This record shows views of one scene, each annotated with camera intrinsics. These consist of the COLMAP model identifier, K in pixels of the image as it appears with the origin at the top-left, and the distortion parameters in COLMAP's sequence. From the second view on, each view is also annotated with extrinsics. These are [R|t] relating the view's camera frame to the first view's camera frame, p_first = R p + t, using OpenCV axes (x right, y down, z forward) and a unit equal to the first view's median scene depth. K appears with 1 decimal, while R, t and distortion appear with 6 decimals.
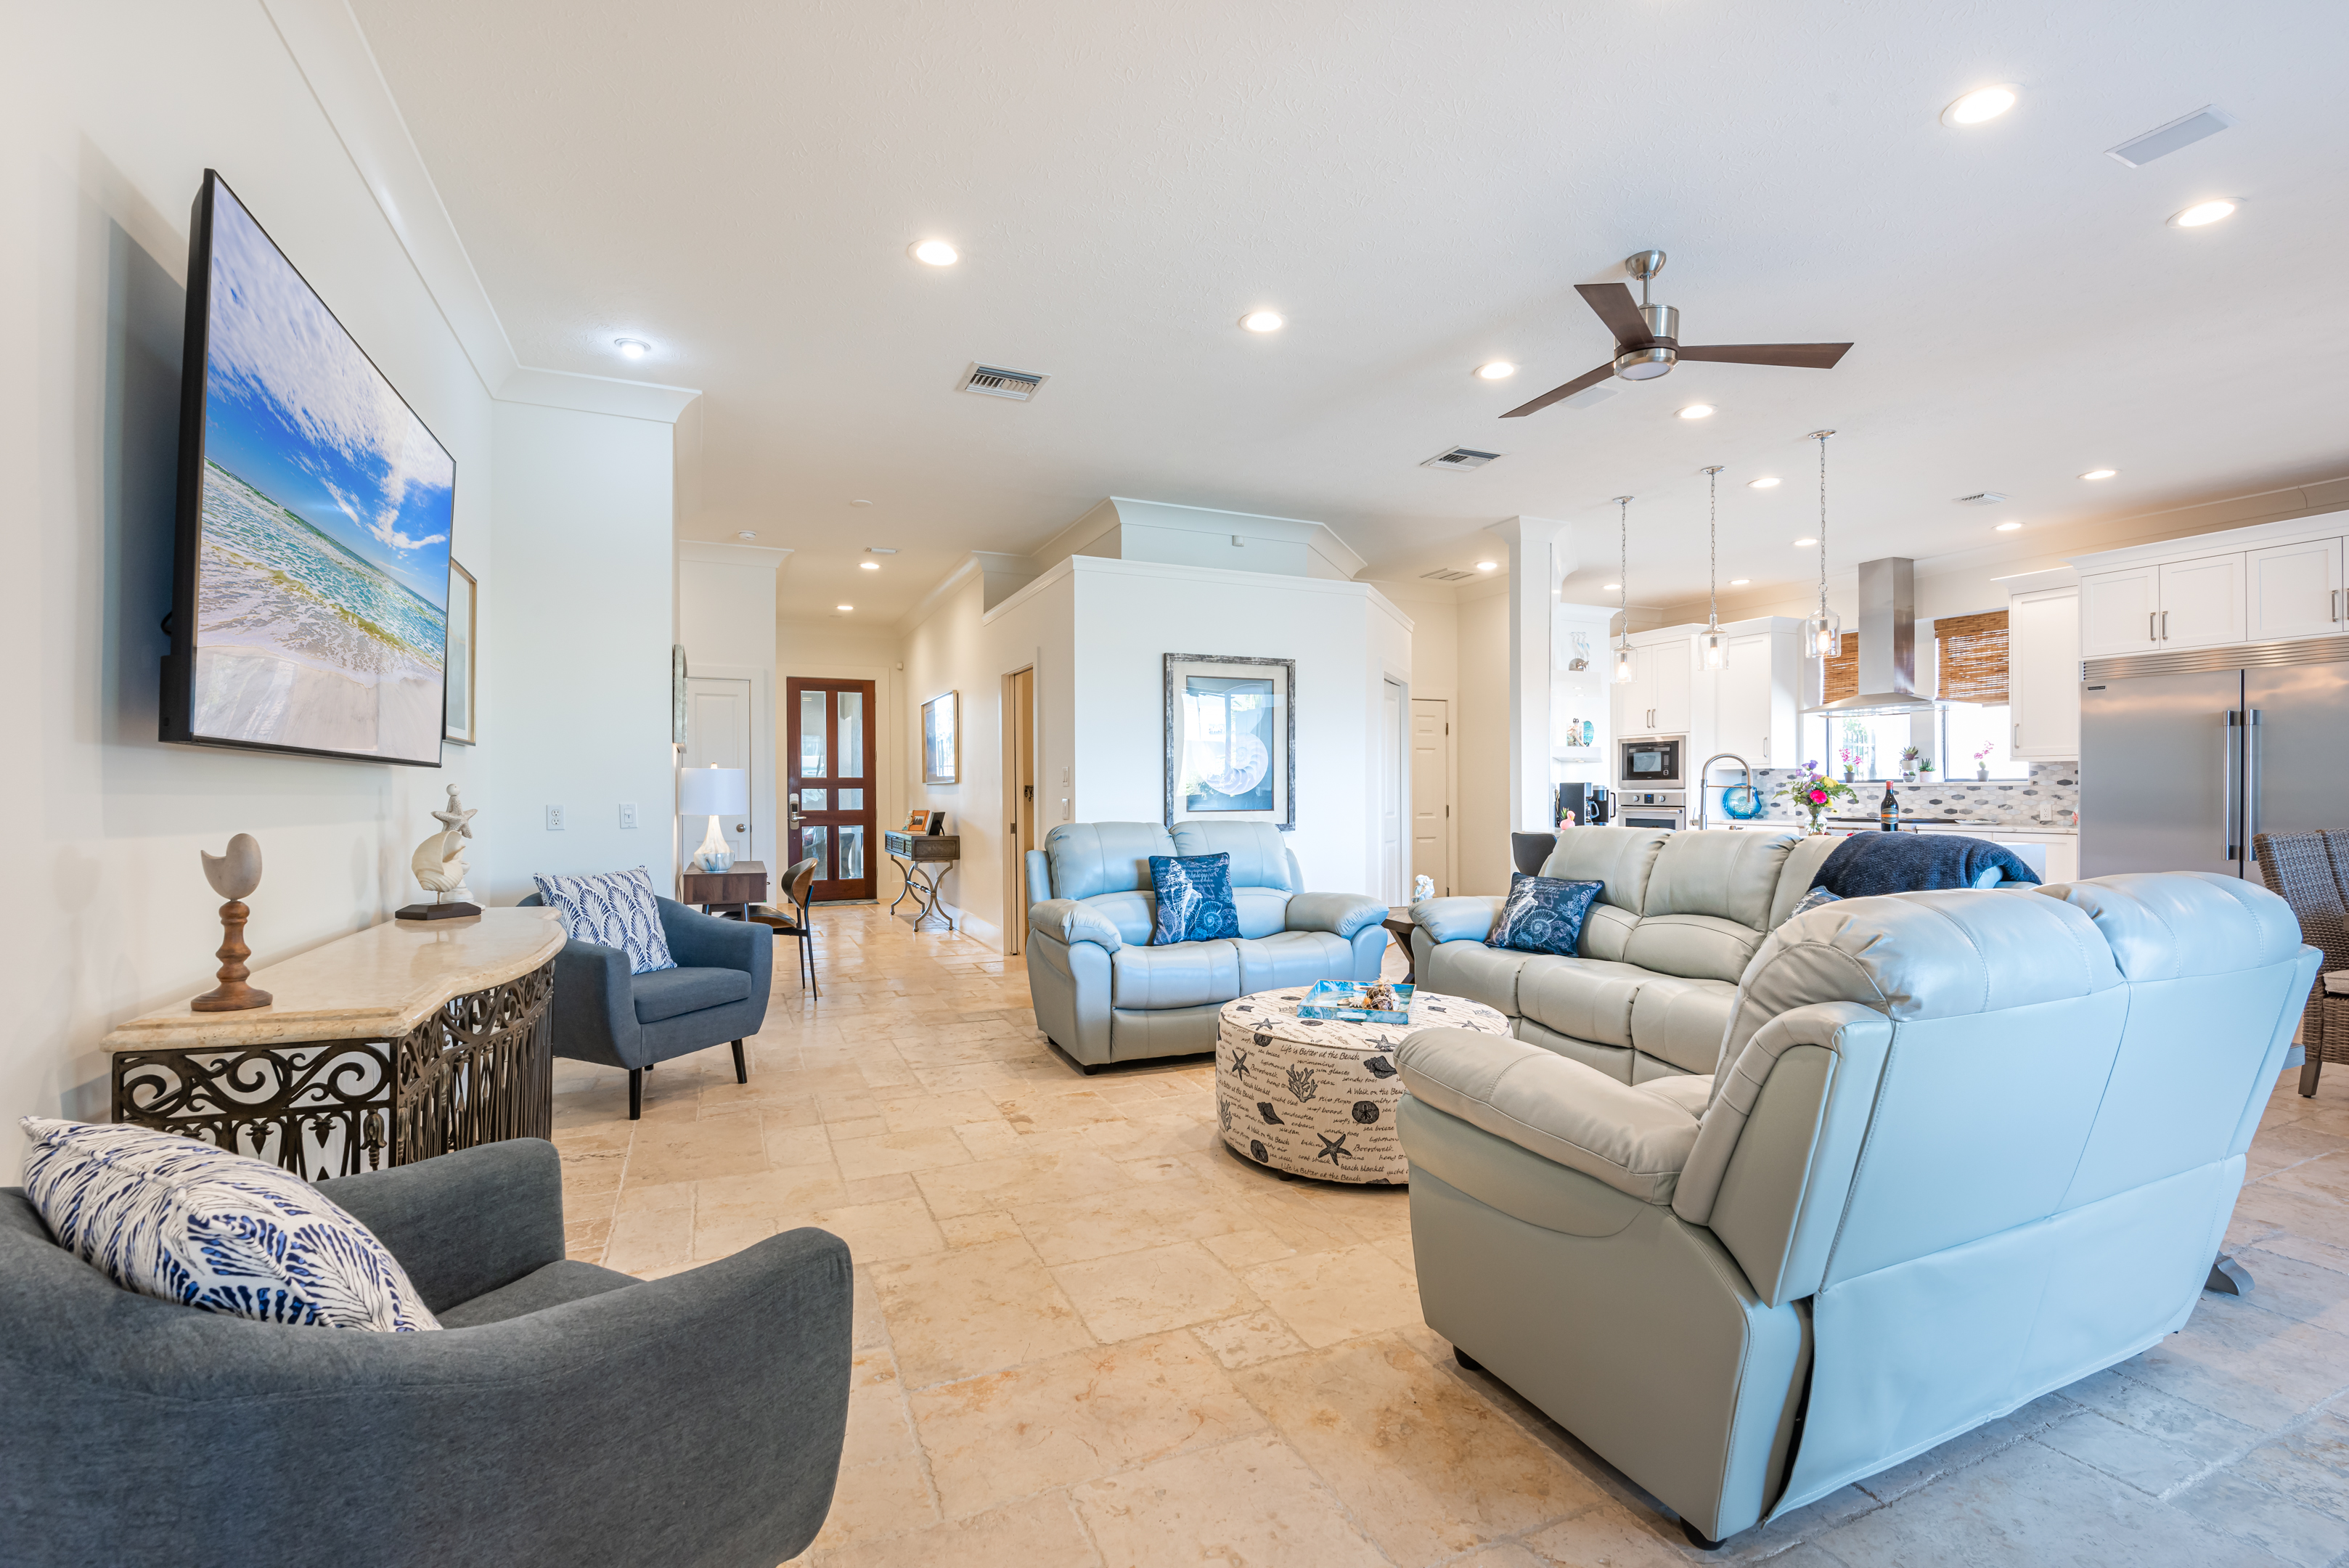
lens RADIAL K [[1051.9, 0, 1173.4], [0, 1051.9, 778.4], [0, 0, 1]] dist [-0.000482, -0.012093]
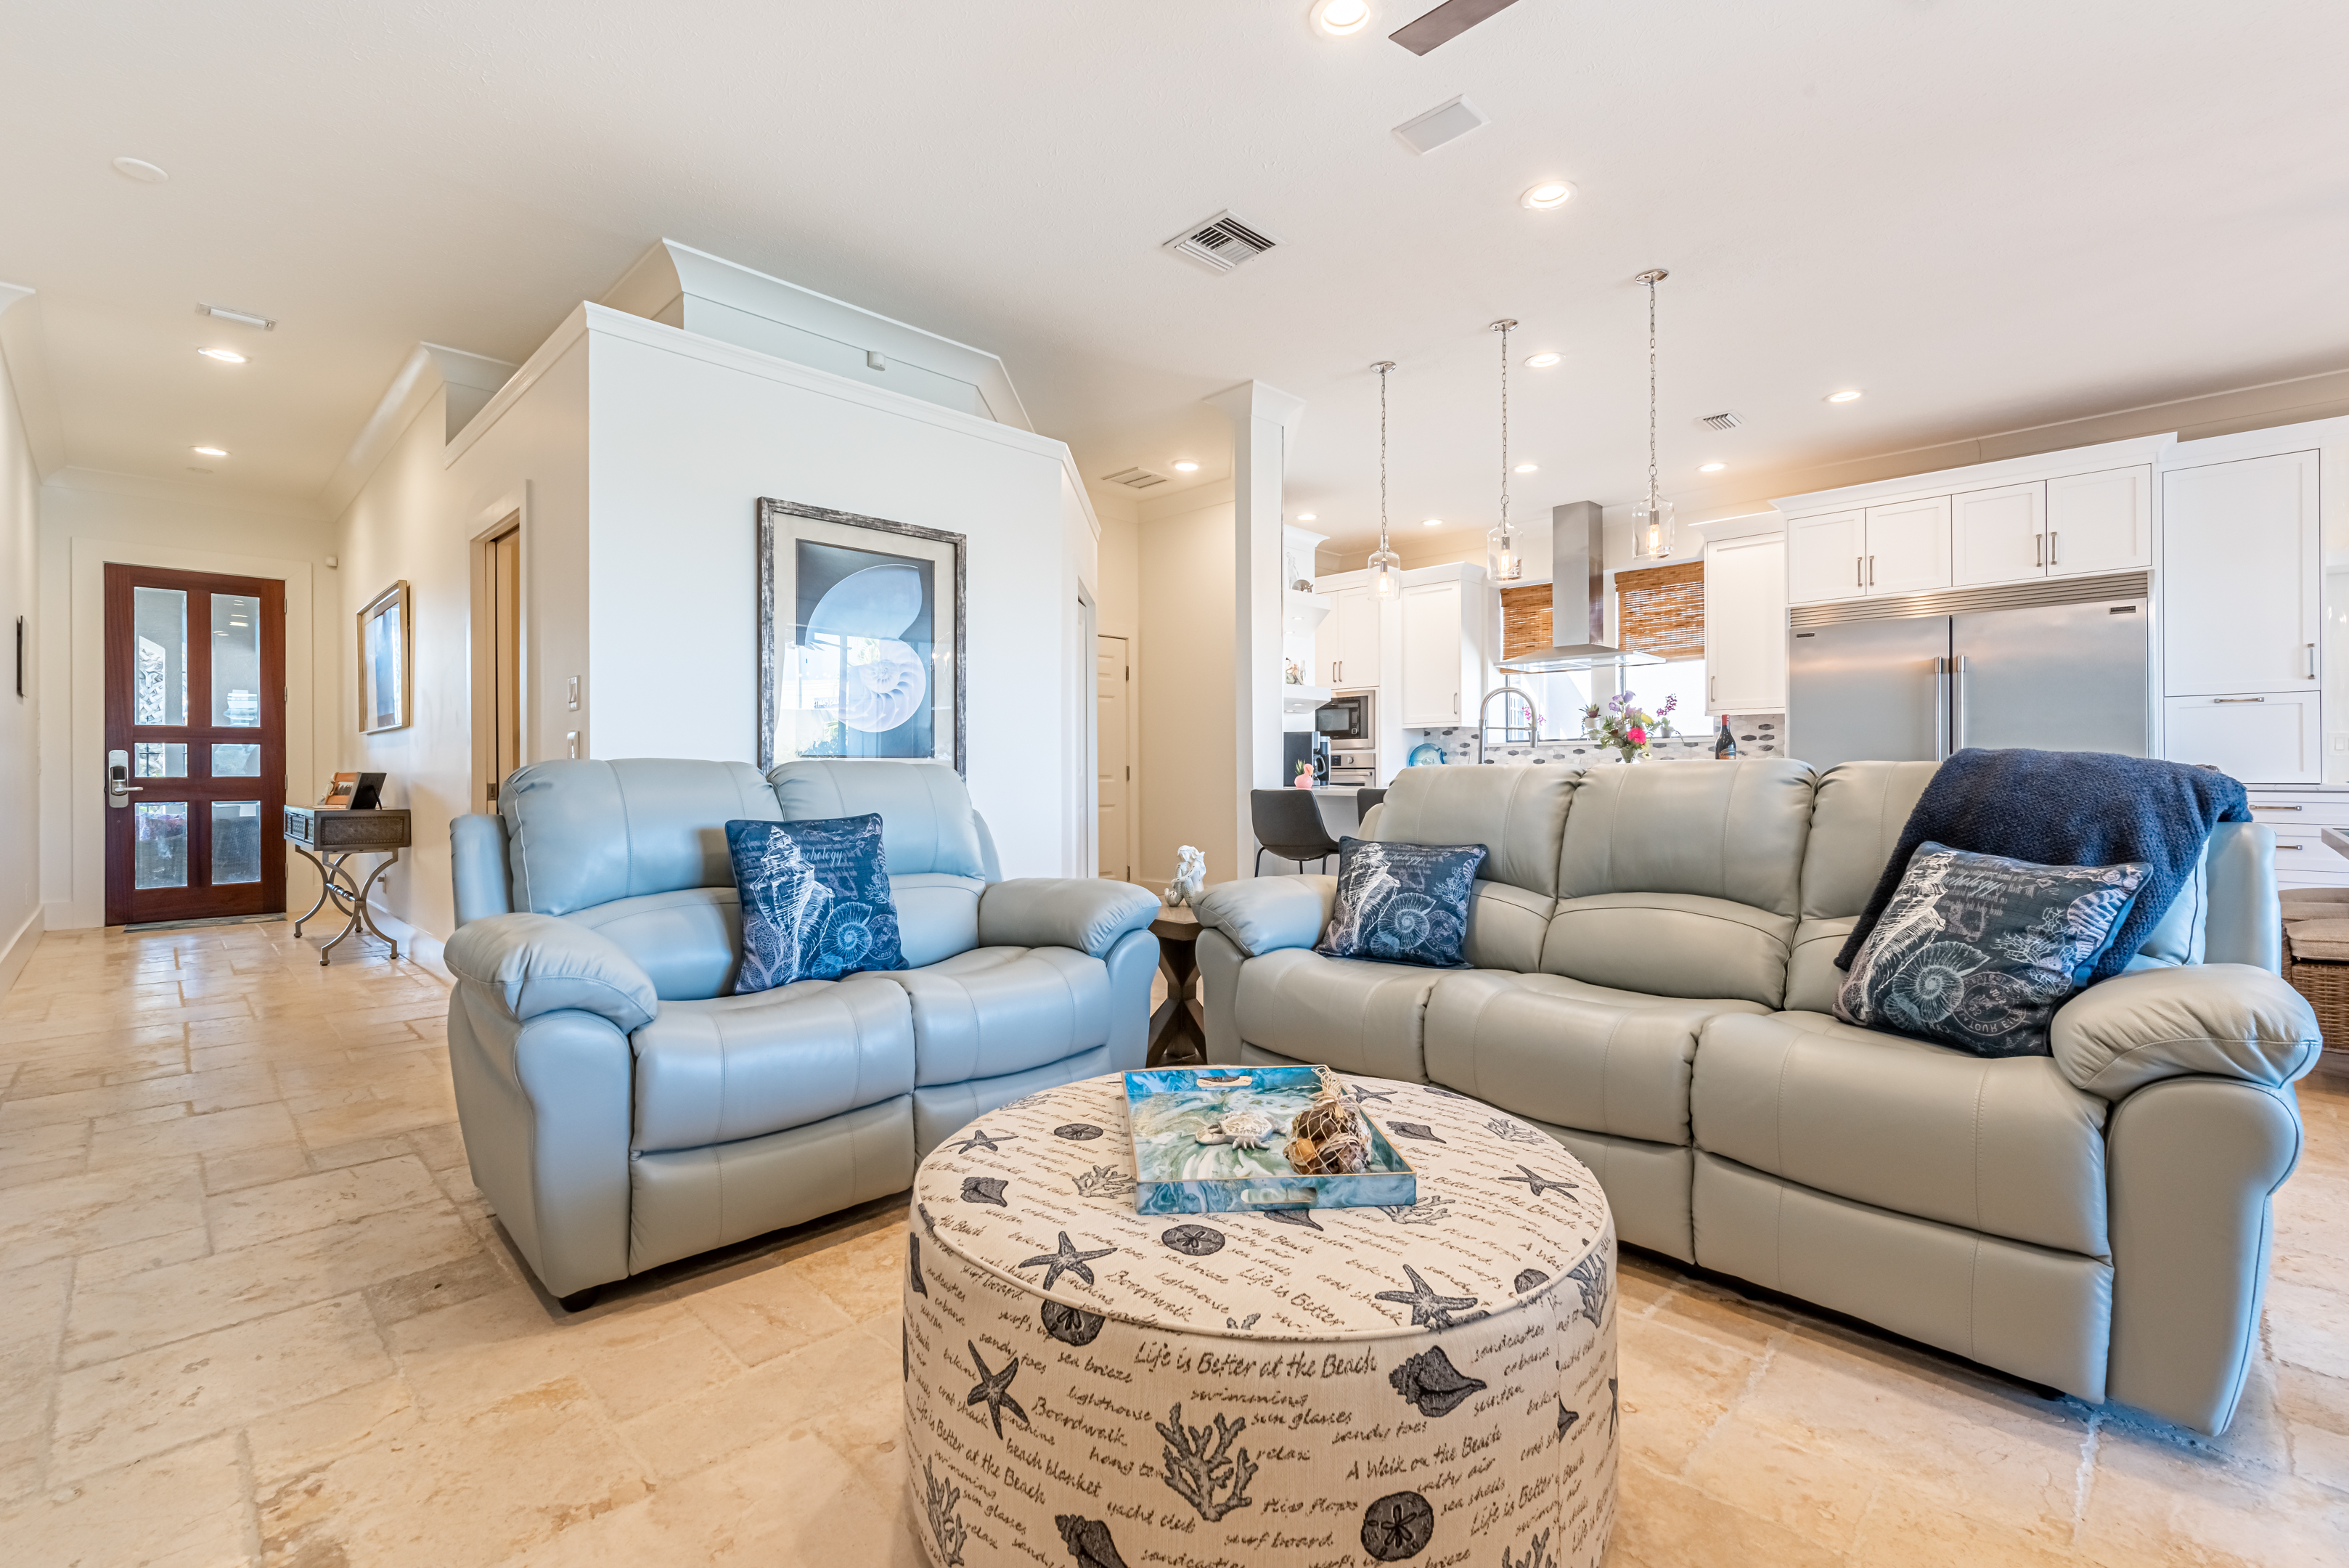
lens RADIAL K [[1046.1, 0, 1174.0], [0, 1046.1, 766.9], [0, 0, 1]] dist [-0.000997, -0.000072]
pose [[0.931992, 0.001376, 0.362476, -0.003377], [-0.003107, 0.999986, 0.004193, 0.035325], [-0.362466, -0.005034, 0.931984, 0.350764]]
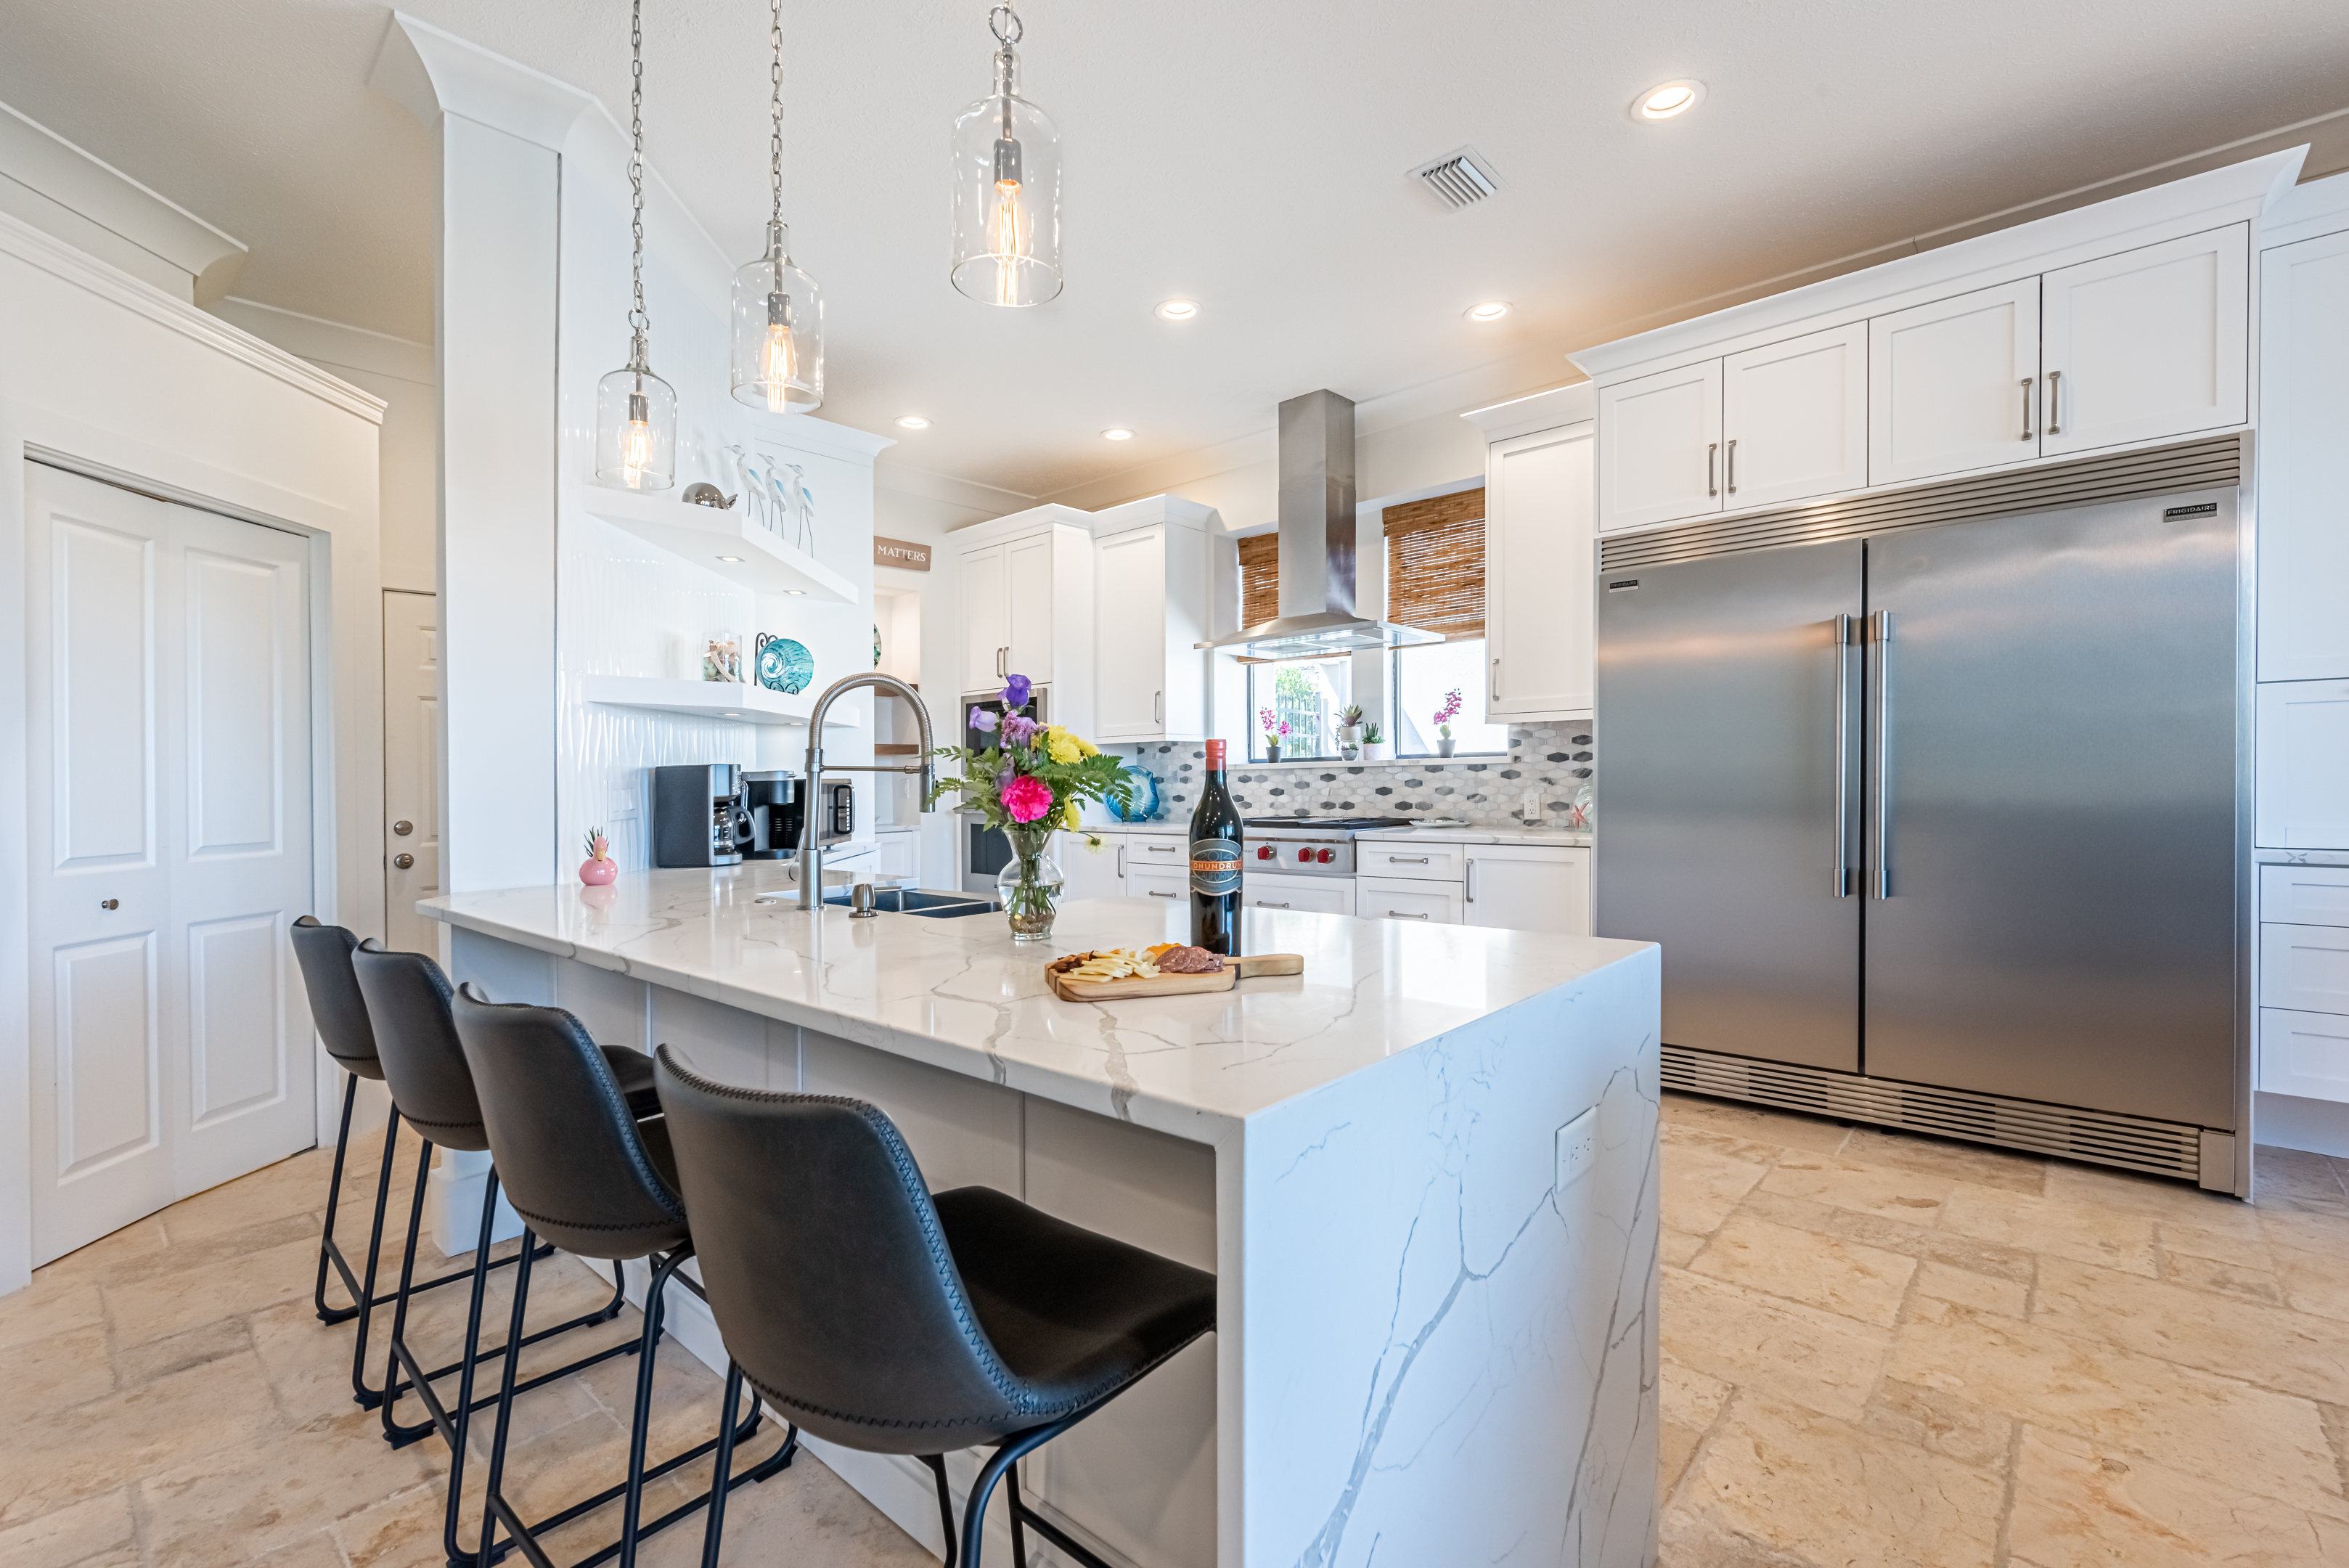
lens RADIAL K [[1043.0, 0, 1171.1], [0, 1043.0, 806.9], [0, 0, 1]] dist [-0.000322, 0.000045]
pose [[0.915326, -0.024644, 0.401958, 0.488898], [0.009535, 0.999172, 0.039545, 0.008039], [-0.402600, -0.032364, 0.914804, 0.652029]]
